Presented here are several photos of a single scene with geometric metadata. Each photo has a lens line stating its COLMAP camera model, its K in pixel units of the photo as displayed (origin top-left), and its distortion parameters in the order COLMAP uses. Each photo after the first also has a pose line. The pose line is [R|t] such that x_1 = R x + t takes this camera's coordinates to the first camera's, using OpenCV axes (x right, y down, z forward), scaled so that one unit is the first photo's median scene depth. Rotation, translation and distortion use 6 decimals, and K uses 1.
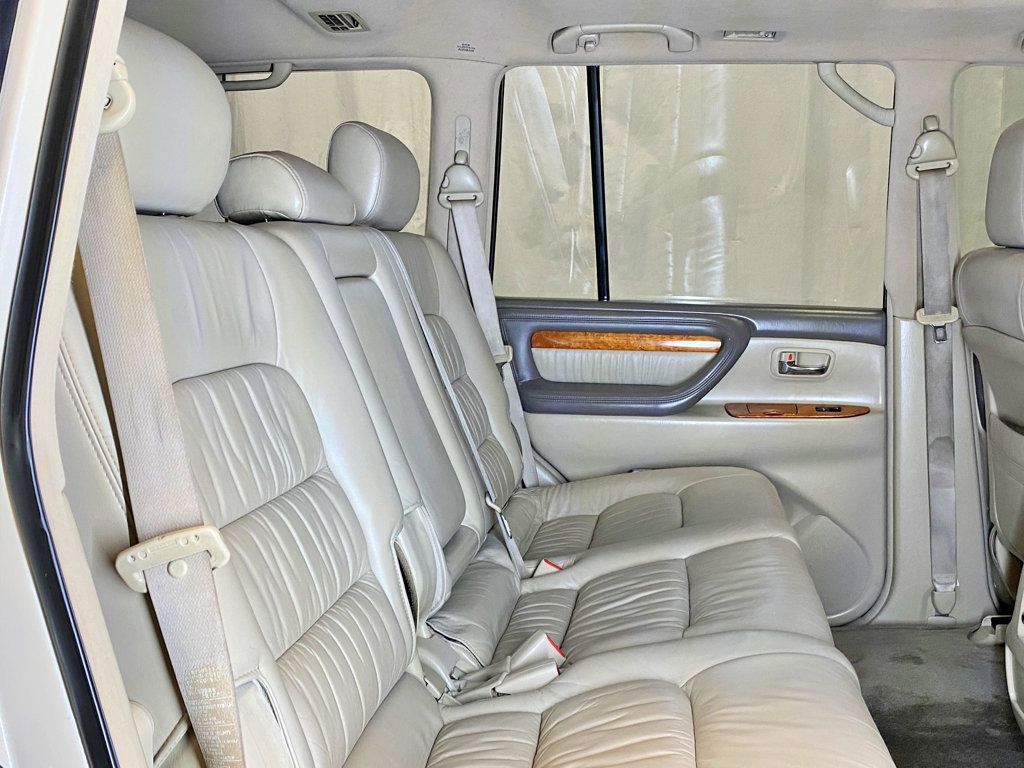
lens RADIAL K [[1016.3, 0, 512.0], [0, 1016.3, 384.0], [0, 0, 1]] dist [0.117192, -0.275402]
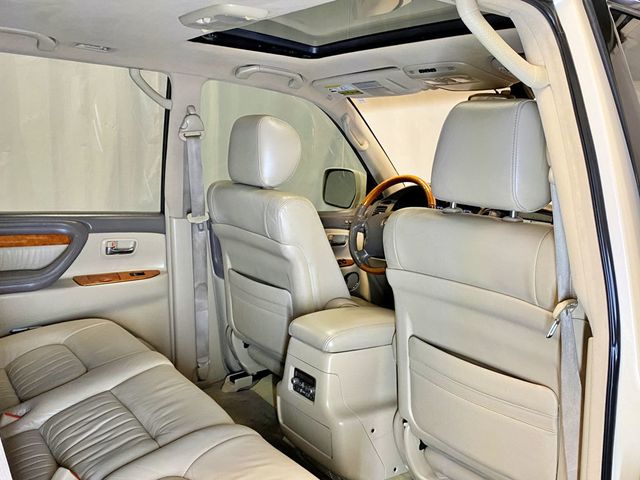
lens RADIAL K [[635.2, 0, 320.0], [0, 635.2, 240.0], [0, 0, 1]] dist [0.117192, -0.275402]
pose [[0.721189, -0.072724, 0.688910, -0.193313], [0.052226, 0.997352, 0.050612, -0.068976], [-0.690767, -0.000522, 0.723078, 0.046534]]
